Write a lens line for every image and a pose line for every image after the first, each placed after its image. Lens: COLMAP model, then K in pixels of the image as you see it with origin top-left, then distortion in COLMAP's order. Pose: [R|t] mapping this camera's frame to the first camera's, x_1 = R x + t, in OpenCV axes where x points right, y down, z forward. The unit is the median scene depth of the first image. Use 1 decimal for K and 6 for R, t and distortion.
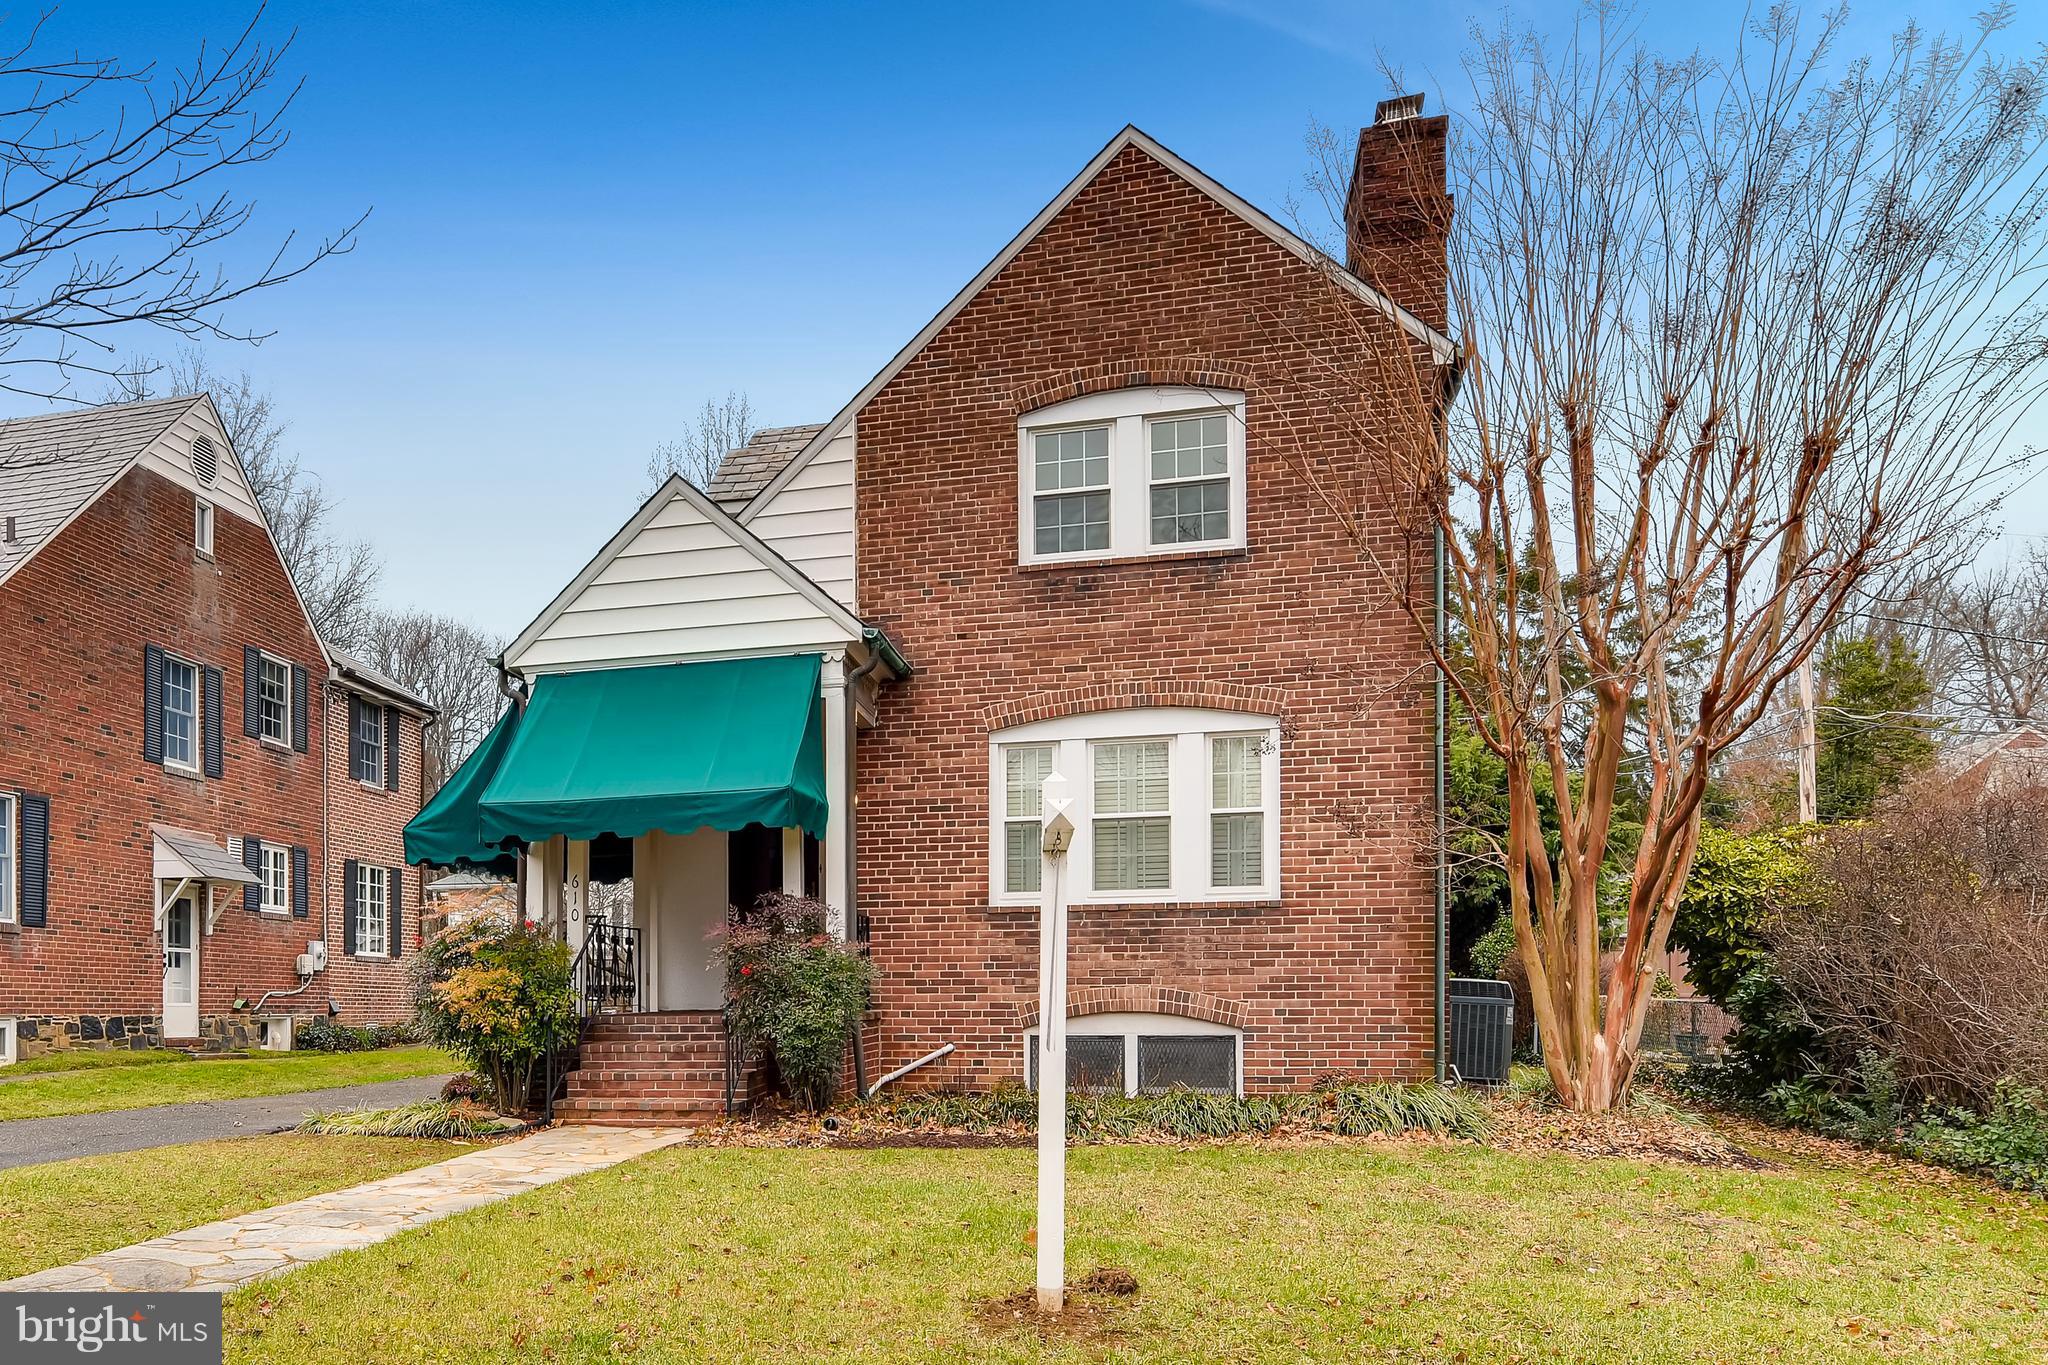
lens RADIAL K [[1029.9, 0, 1026.6], [0, 1029.9, 677.2], [0, 0, 1]] dist [-0.000886, 0.000955]
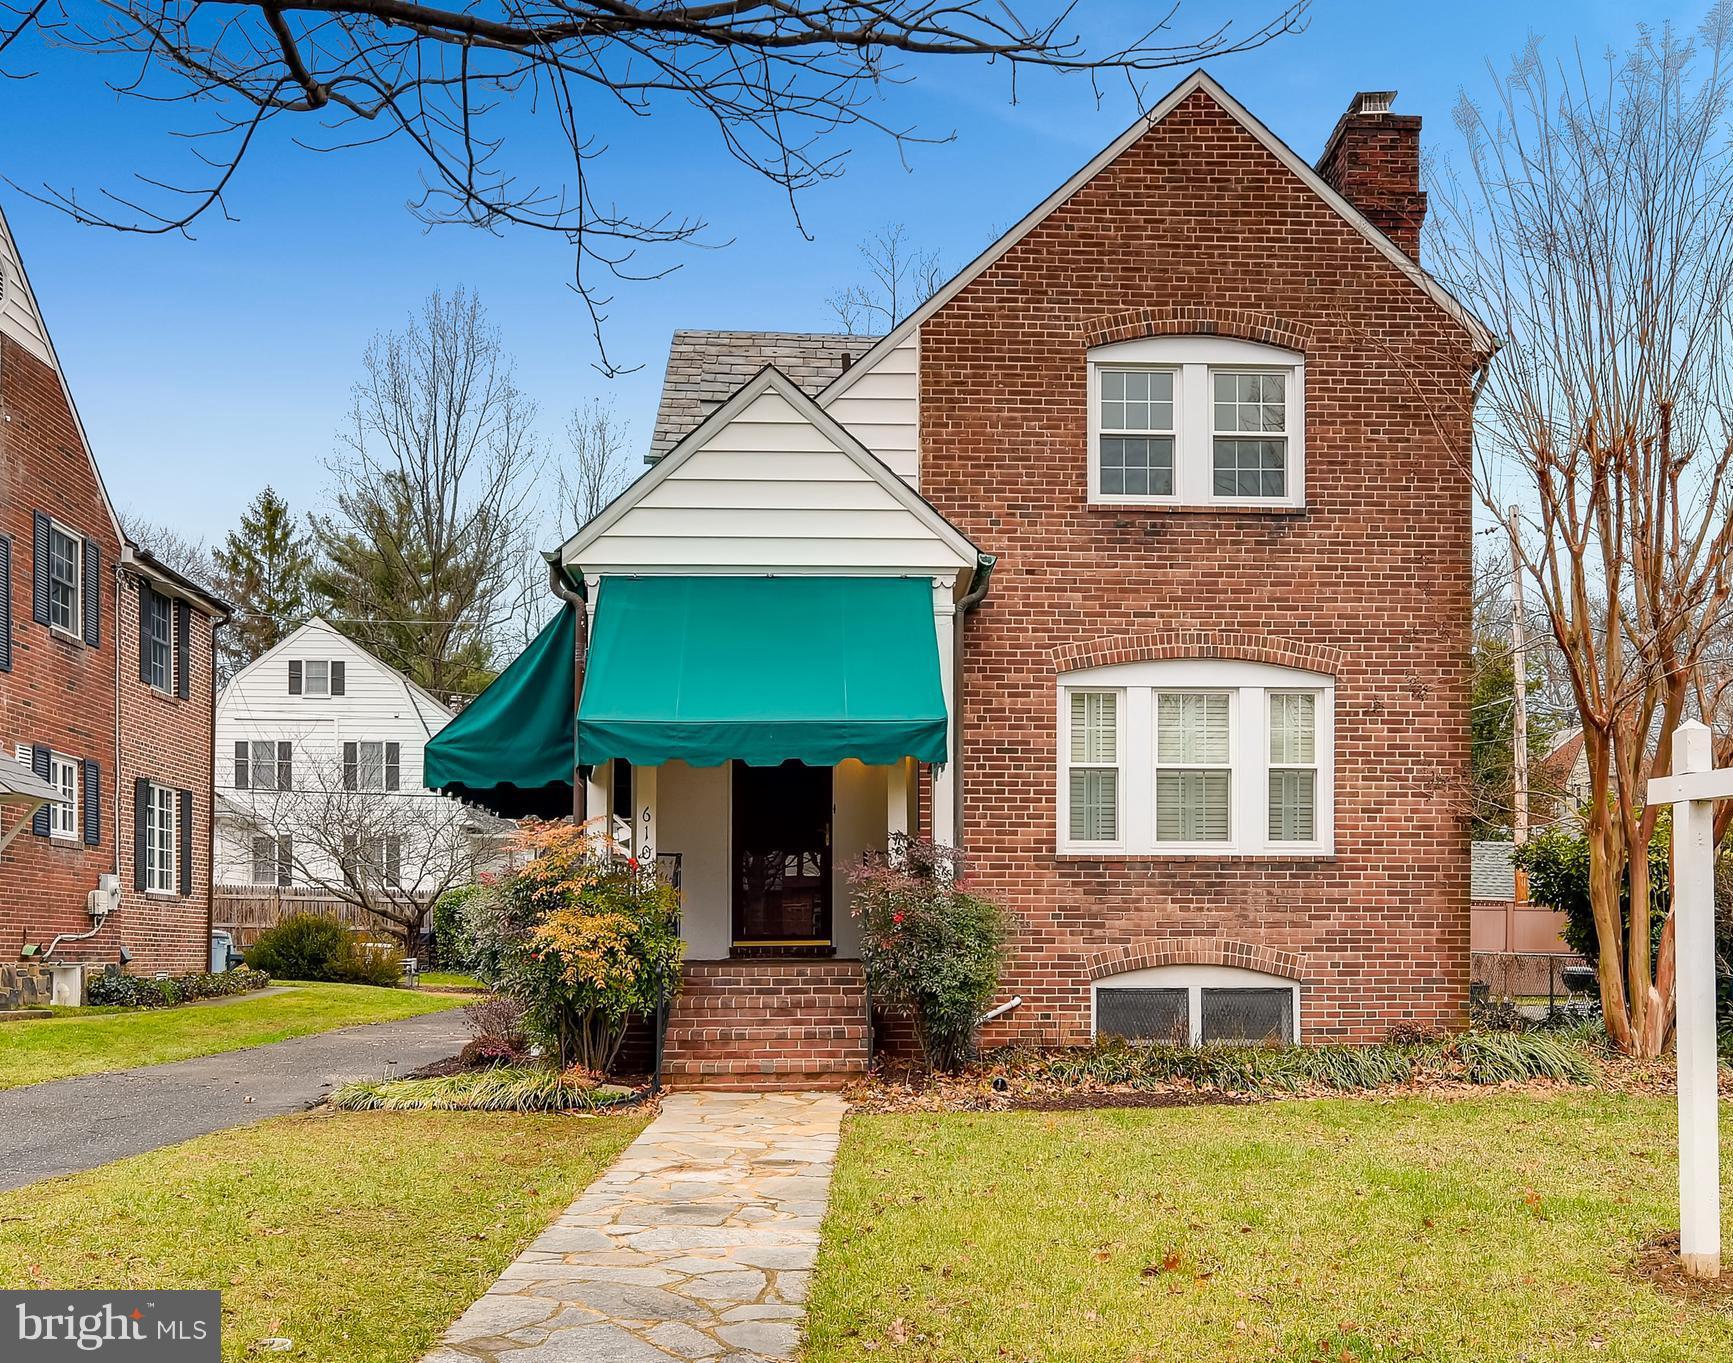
lens RADIAL K [[1028.0, 0, 866.4], [0, 1028.0, 641.3], [0, 0, 1]] dist [-0.000395, -0.000870]
pose [[0.975661, 0.068487, 0.208314, -0.414084], [-0.071182, 0.997448, 0.005455, 0.030792], [-0.207409, -0.020150, 0.978047, 0.099812]]
